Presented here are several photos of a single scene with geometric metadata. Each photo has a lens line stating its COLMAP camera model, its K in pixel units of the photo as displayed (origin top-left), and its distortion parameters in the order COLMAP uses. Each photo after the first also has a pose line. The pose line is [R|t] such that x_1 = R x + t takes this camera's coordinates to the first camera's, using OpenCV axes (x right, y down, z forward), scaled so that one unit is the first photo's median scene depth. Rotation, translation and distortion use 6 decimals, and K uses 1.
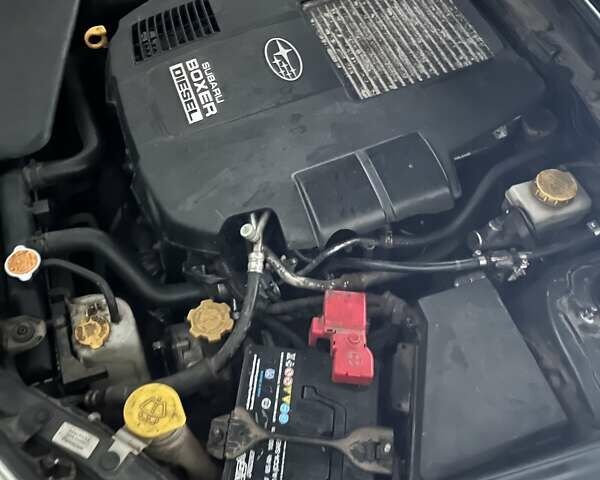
lens RADIAL K [[601.2, 0, 300.0], [0, 601.2, 240.0], [0, 0, 1]] dist [0.015101, -0.017866]
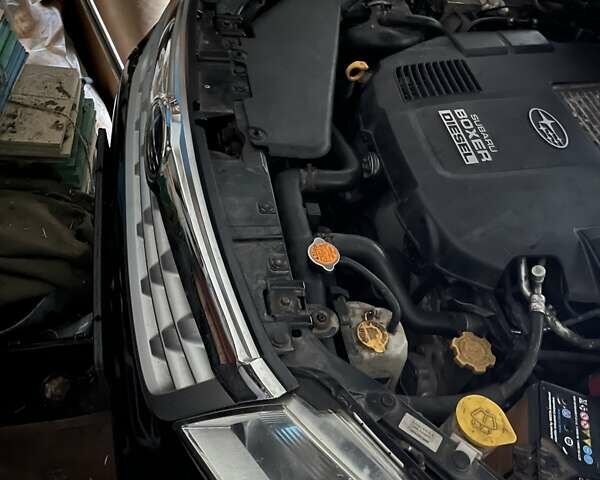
lens RADIAL K [[601.2, 0, 300.0], [0, 601.2, 240.0], [0, 0, 1]] dist [0.015101, -0.017866]
pose [[0.974668, 0.221920, 0.027828, -0.482431], [-0.215583, 0.965310, -0.147313, 0.157360], [-0.059554, 0.137582, 0.988698, -0.004229]]
